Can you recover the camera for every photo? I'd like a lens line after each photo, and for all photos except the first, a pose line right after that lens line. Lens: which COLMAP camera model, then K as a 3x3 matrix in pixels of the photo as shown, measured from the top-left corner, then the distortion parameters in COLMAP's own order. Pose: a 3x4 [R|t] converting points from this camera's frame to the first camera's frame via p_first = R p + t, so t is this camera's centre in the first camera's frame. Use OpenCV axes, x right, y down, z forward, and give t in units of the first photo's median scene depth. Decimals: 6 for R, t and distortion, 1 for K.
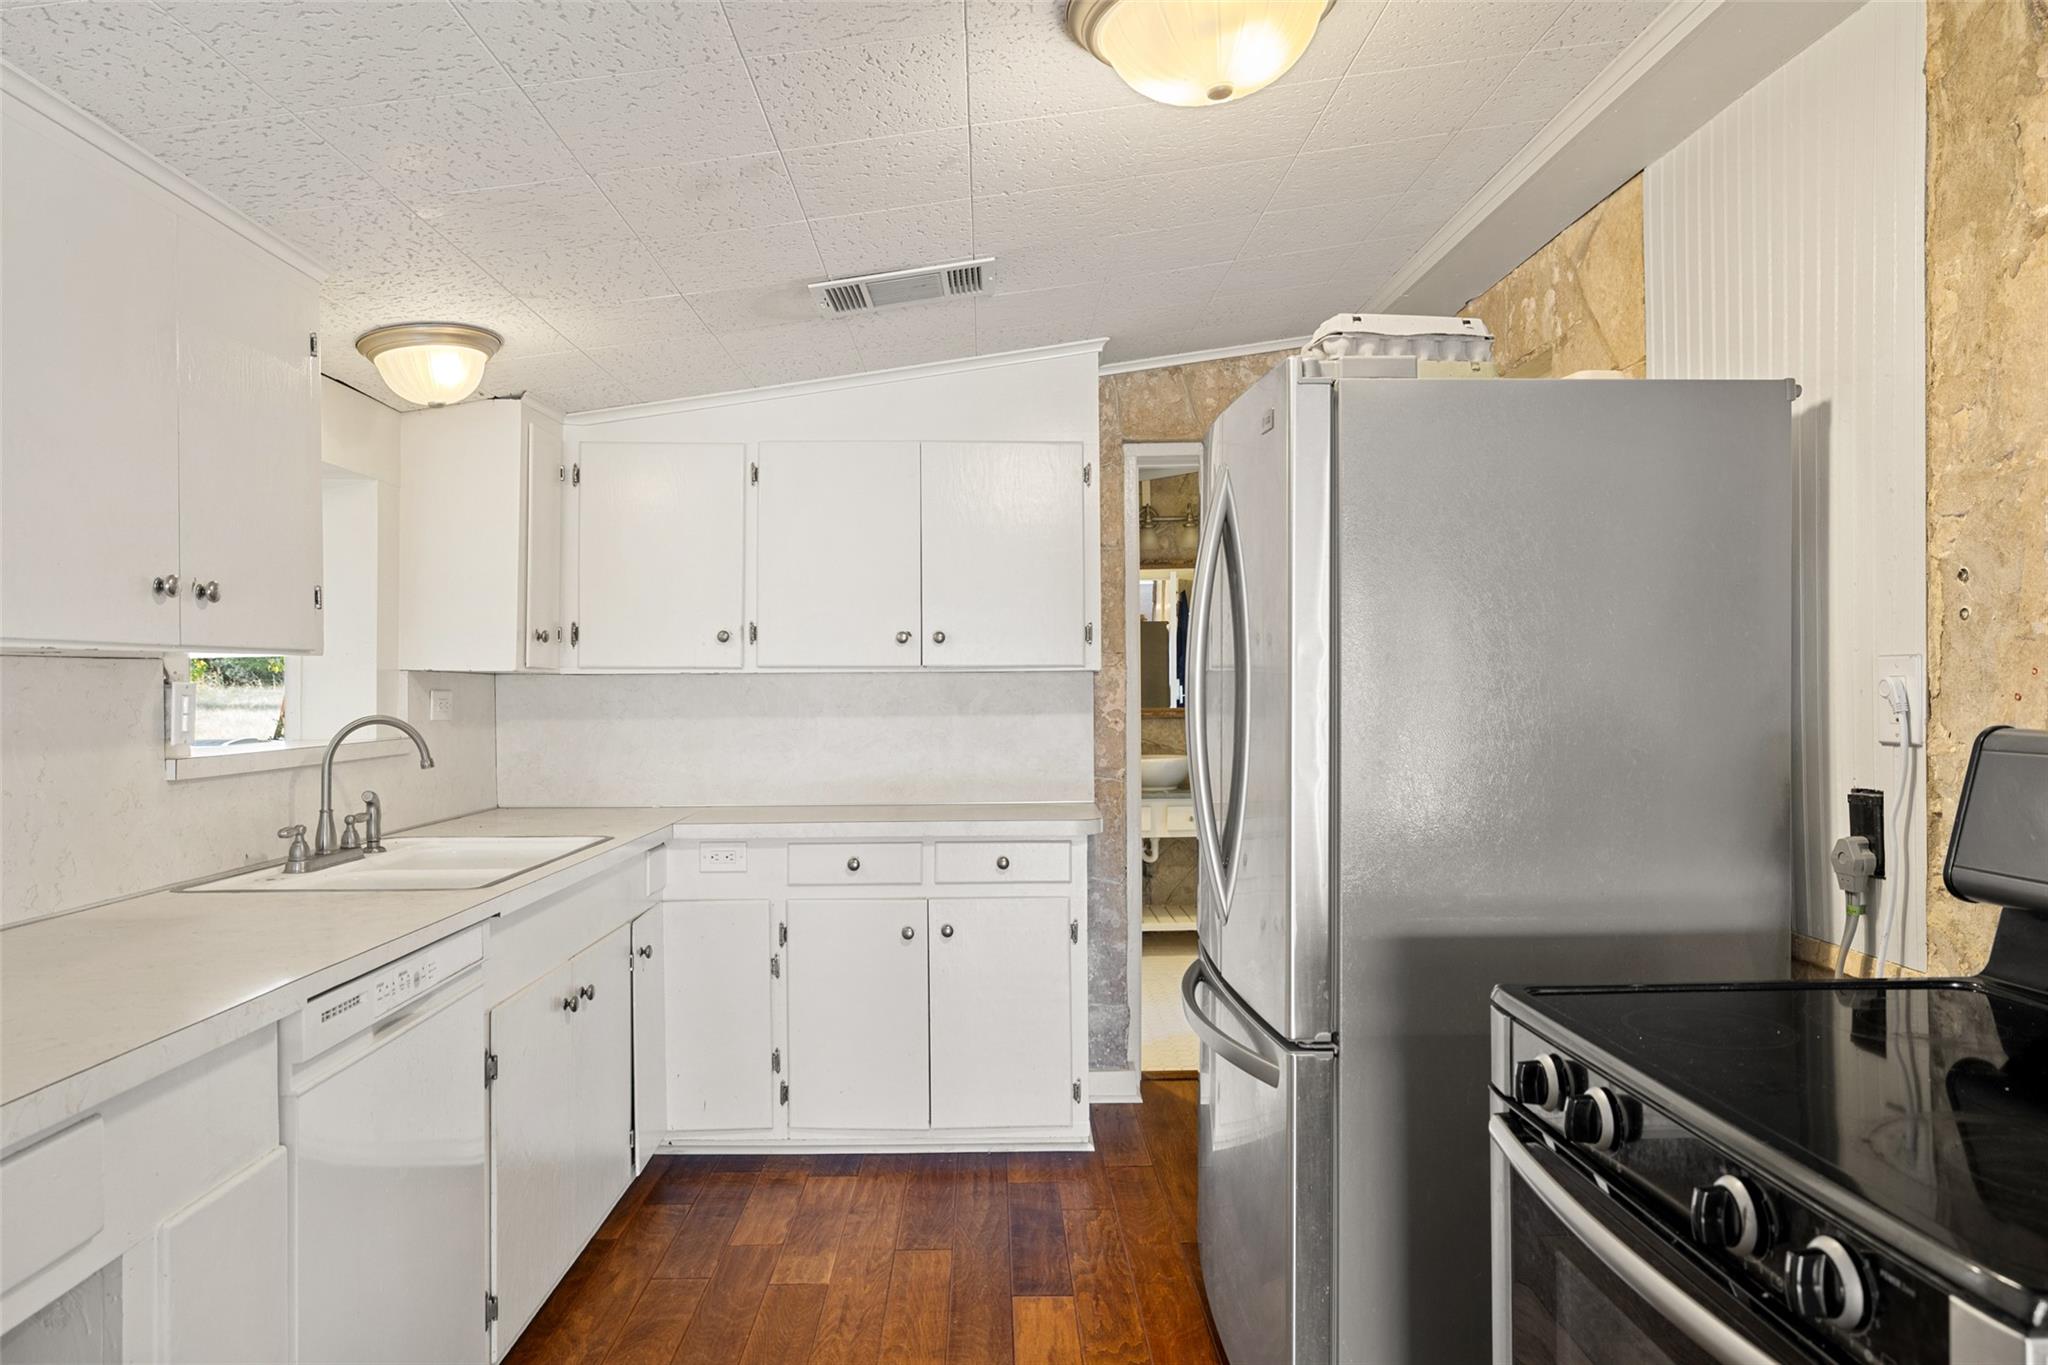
lens RADIAL K [[1297.4, 0, 1024.0], [0, 1297.4, 684.4], [0, 0, 1]] dist [-0.000048, -0.000002]
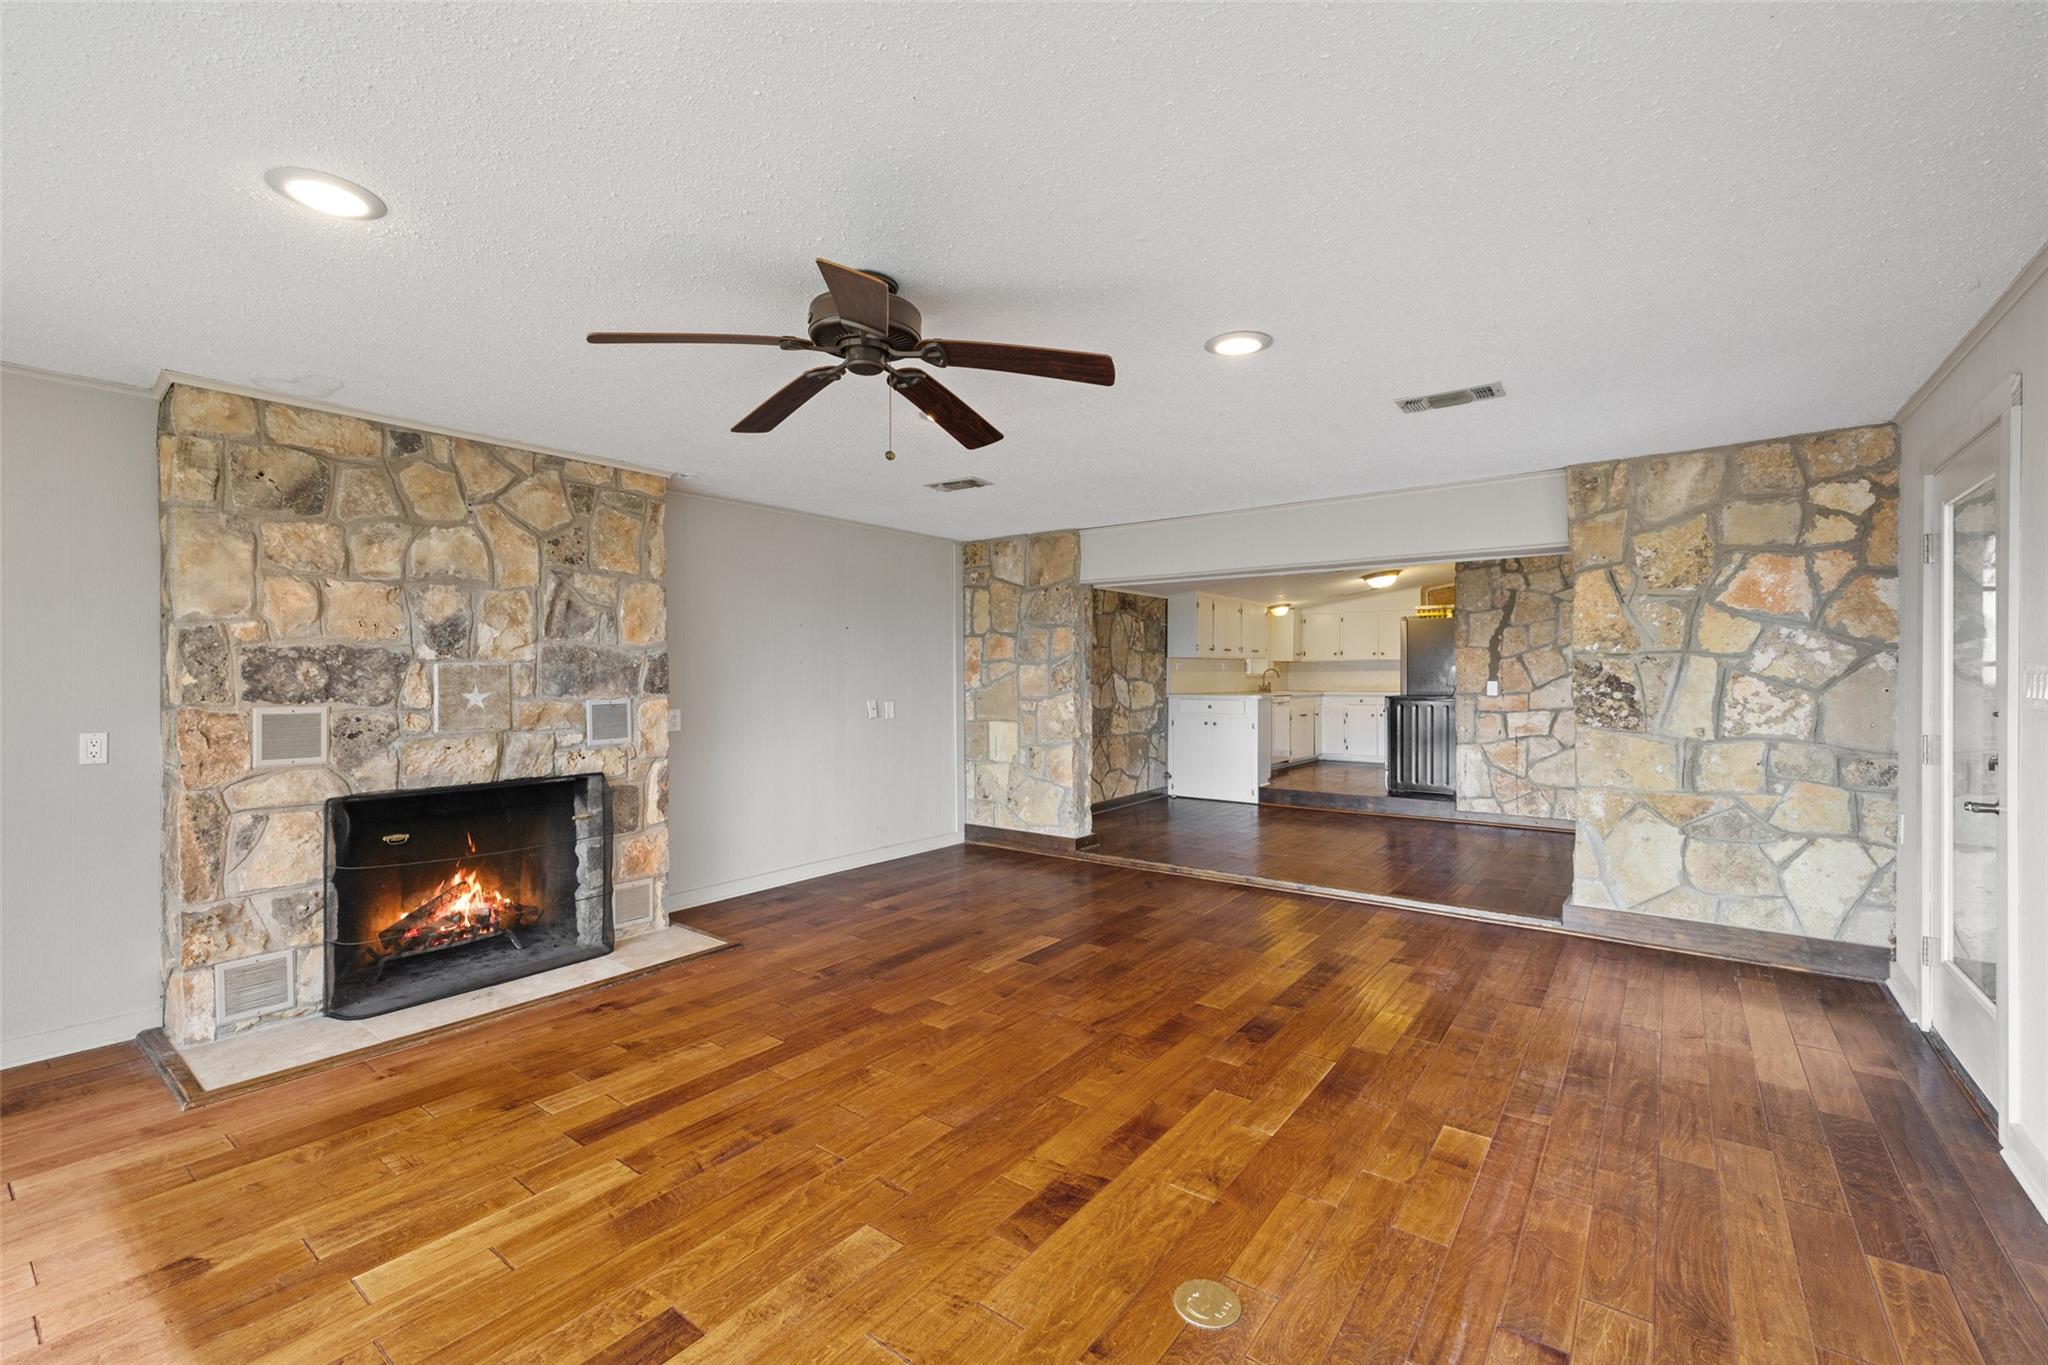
lens RADIAL K [[868.2, 0, 1022.5], [0, 868.2, 674.6], [0, 0, 1]] dist [0.000163, 0.000001]
pose [[0.777308, 0.002221, -0.629117, 0.842848], [0.002152, 0.999979, 0.006188, 0.016621], [0.629117, -0.006164, 0.777286, -2.098786]]
